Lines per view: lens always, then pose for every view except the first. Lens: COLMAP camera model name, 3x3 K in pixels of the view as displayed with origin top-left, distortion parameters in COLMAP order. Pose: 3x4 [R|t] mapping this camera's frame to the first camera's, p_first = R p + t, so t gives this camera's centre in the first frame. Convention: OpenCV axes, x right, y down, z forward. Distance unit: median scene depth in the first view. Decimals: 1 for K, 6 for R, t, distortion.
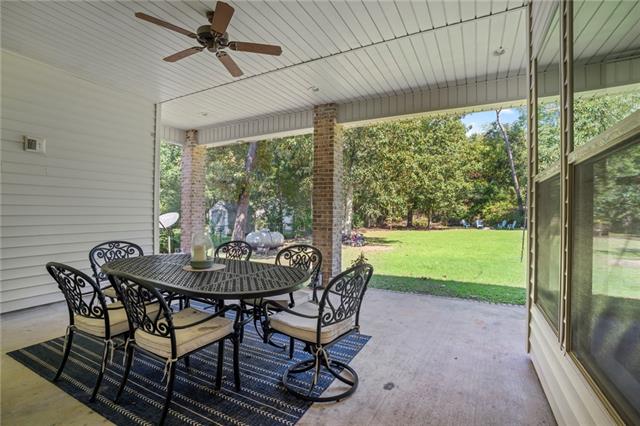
lens RADIAL K [[296.7, 0, 321.8], [0, 296.7, 209.3], [0, 0, 1]] dist [-0.059478, 0.018722]
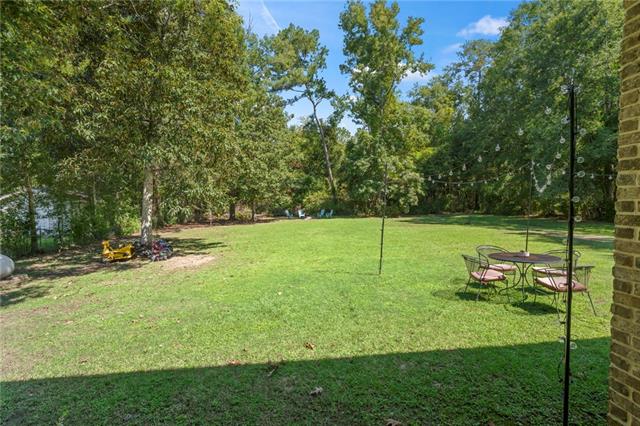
lens RADIAL K [[275.1, 0, 320.0], [0, 275.1, 213.0], [0, 0, 1]] dist [-0.073031, 0.000030]
pose [[0.823987, -0.052526, 0.564169, 0.050386], [0.020960, 0.997838, 0.062289, -0.010798], [-0.566222, -0.039500, 0.823306, 0.171737]]
